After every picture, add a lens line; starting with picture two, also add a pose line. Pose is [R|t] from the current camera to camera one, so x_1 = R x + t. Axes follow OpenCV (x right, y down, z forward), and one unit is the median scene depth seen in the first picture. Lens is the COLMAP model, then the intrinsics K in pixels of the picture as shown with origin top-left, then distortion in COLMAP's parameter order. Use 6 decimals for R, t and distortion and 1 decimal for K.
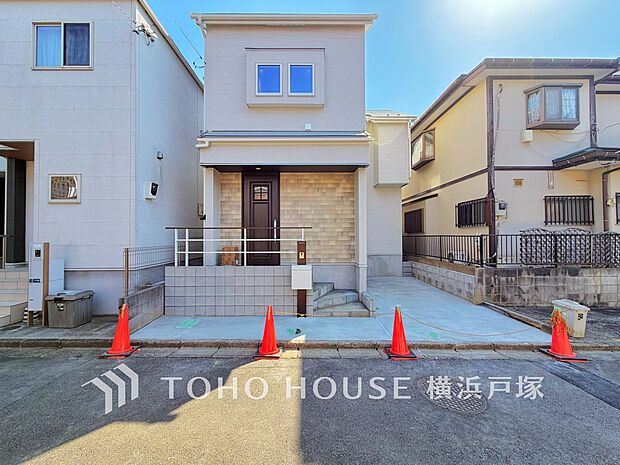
lens RADIAL K [[245.4, 0, 307.9], [0, 245.4, 234.1], [0, 0, 1]] dist [-0.001238, 0.000806]
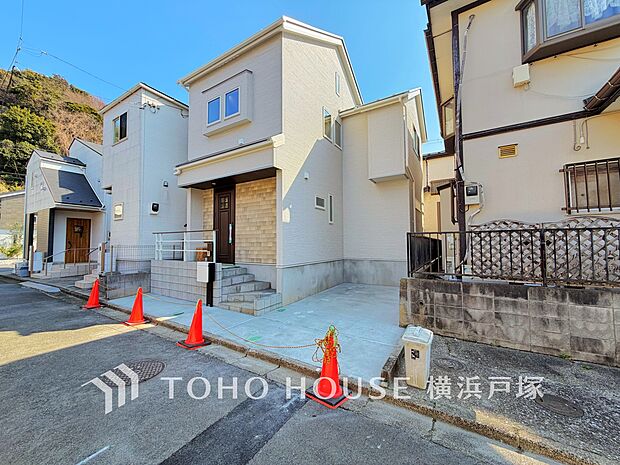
lens RADIAL K [[245.4, 0, 306.6], [0, 245.4, 233.7], [0, 0, 1]] dist [-0.001238, 0.000806]
pose [[0.849783, -0.022359, -0.526658, 0.849138], [0.007346, 0.999505, -0.030580, 0.026065], [0.527082, 0.022118, 0.849527, 0.206133]]
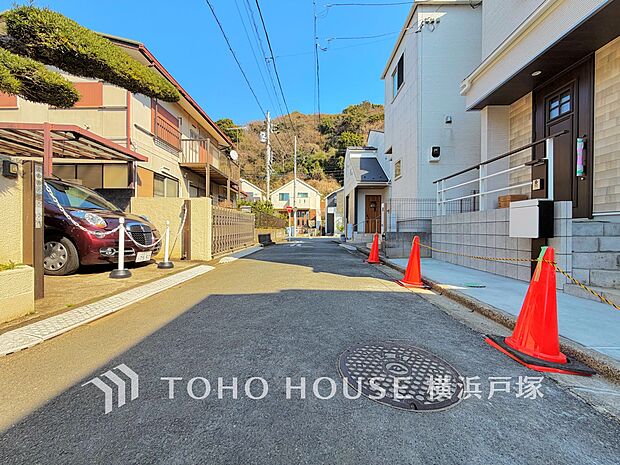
lens RADIAL K [[245.4, 0, 309.2], [0, 245.4, 231.3], [0, 0, 1]] dist [-0.001238, 0.000806]
pose [[-0.015877, 0.008842, -0.999835, 0.502114], [0.006599, 0.999940, 0.008738, 0.163687], [0.999852, -0.006459, -0.015935, 0.379719]]
